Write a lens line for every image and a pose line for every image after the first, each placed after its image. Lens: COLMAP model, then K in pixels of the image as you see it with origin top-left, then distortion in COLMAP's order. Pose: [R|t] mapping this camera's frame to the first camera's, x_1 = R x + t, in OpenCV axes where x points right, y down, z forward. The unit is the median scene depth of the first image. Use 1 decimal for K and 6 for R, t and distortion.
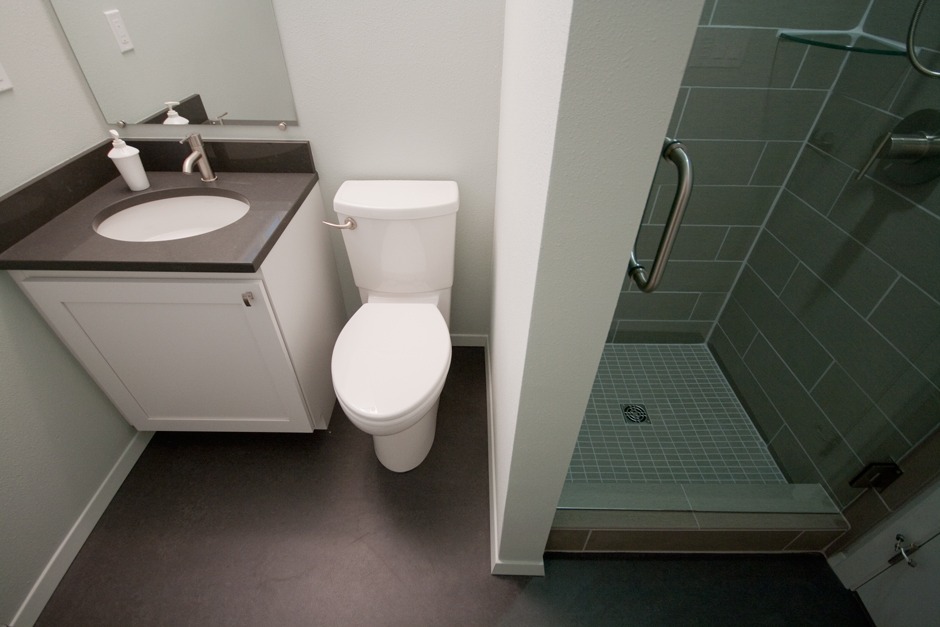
lens RADIAL K [[444.8, 0, 470.0], [0, 444.8, 313.5], [0, 0, 1]] dist [-0.005513, -0.000781]
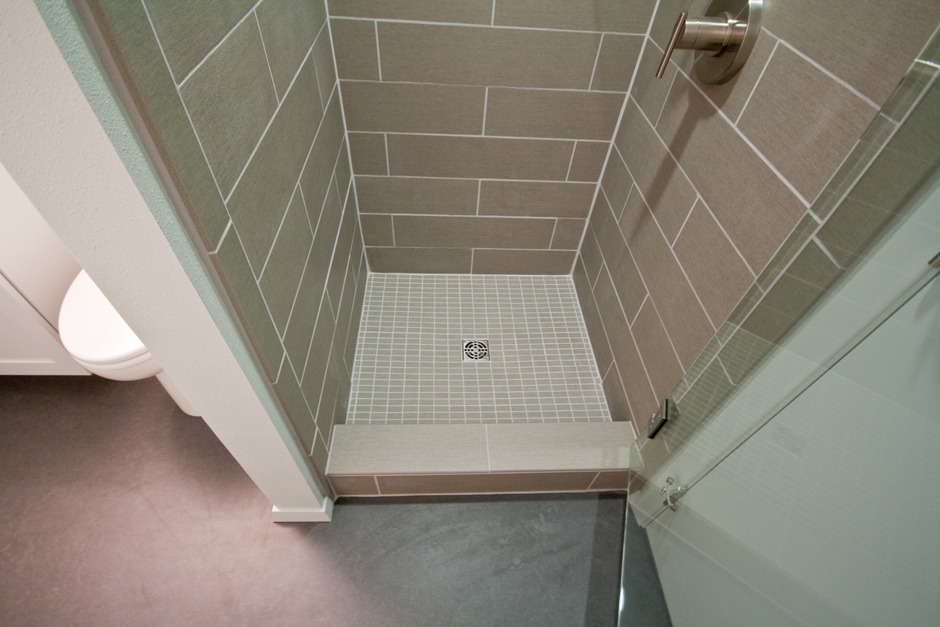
lens RADIAL K [[451.3, 0, 470.0], [0, 451.3, 313.5], [0, 0, 1]] dist [-0.000686, -0.008589]
pose [[0.997773, -0.003625, 0.066597, 0.351122], [-0.006598, 0.988259, 0.152646, 0.006644], [-0.066369, -0.152746, 0.986034, 0.093703]]
